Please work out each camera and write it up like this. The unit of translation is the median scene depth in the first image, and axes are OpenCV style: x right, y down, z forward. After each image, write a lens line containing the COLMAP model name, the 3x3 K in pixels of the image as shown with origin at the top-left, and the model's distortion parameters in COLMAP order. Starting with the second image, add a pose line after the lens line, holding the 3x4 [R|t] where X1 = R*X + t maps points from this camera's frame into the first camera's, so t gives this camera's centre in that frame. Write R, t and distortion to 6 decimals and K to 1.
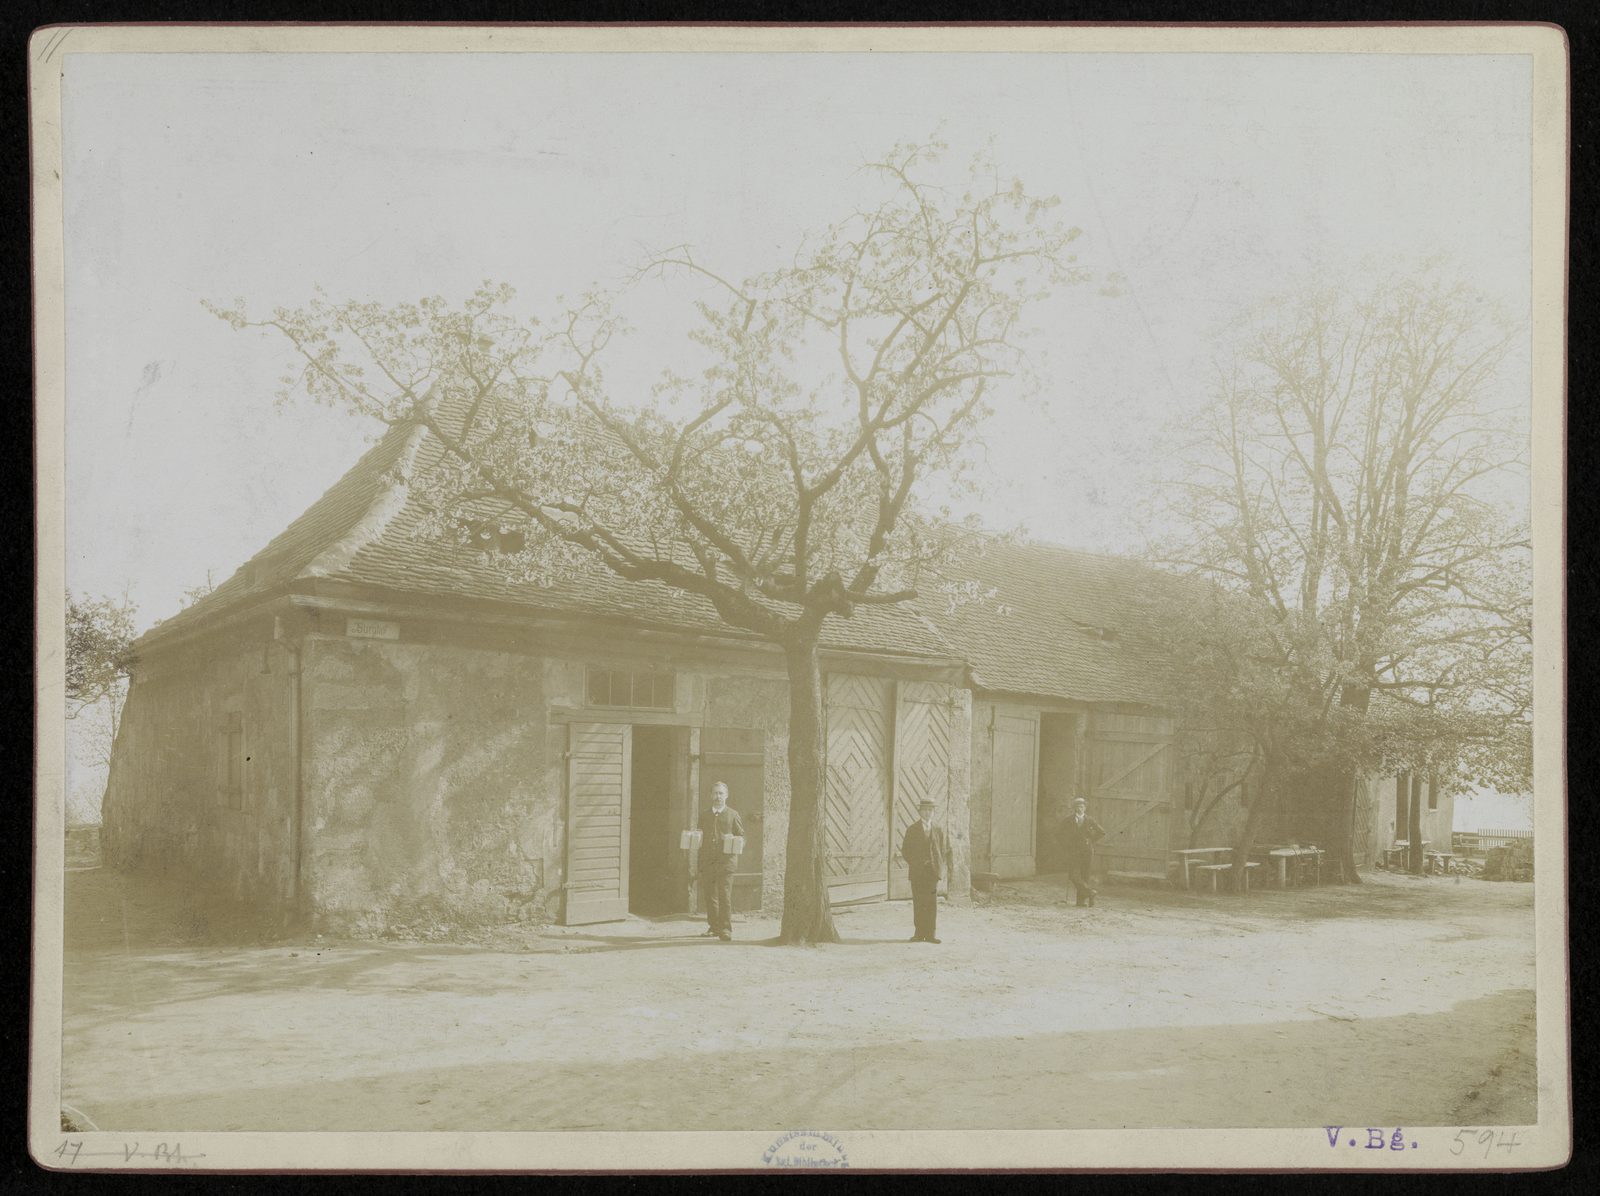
lens RADIAL K [[5429.0, 0, 798.7], [0, 5429.0, 597.4], [0, 0, 1]] dist [-0.055465, 0.000000]
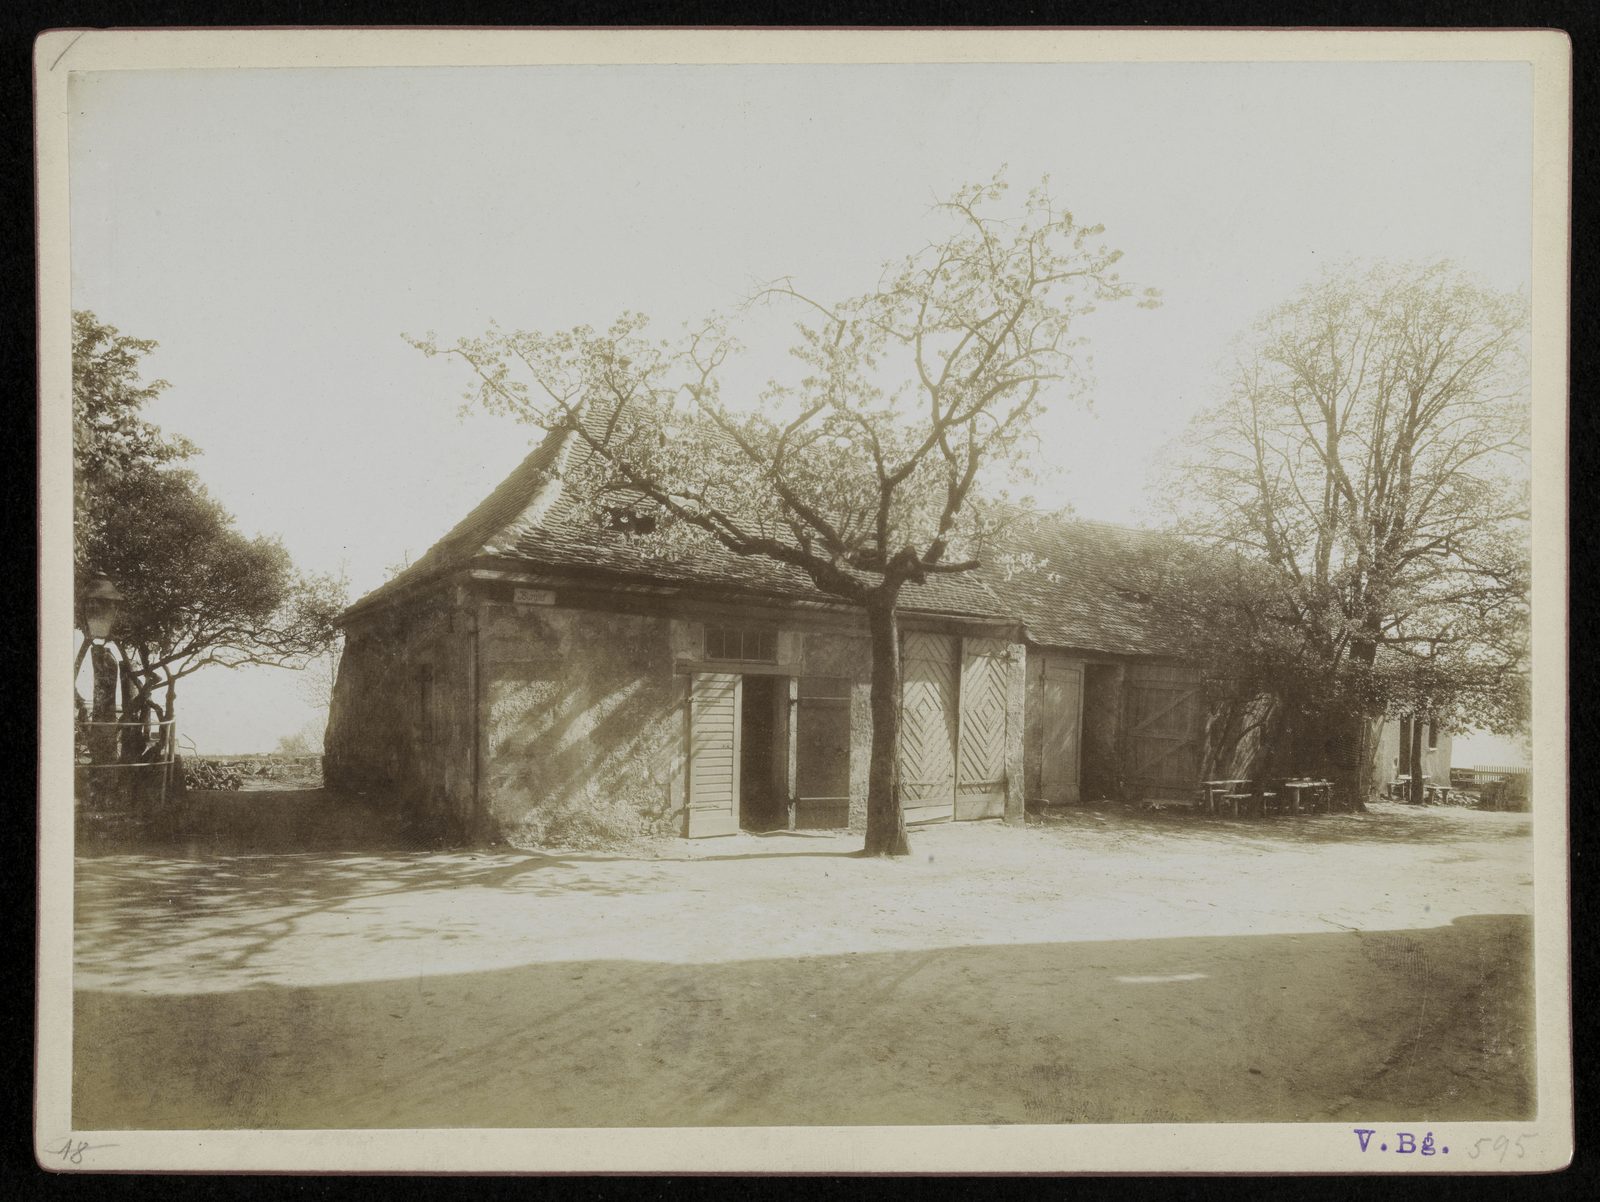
lens RADIAL K [[5429.0, 0, 800.6], [0, 5429.0, 602.1], [0, 0, 1]] dist [-0.055465, 0.000000]
pose [[0.999879, 0.003738, -0.015071, 0.000491], [-0.003557, 0.999921, 0.012043, -0.006589], [0.015115, -0.011988, 0.999814, -0.191132]]
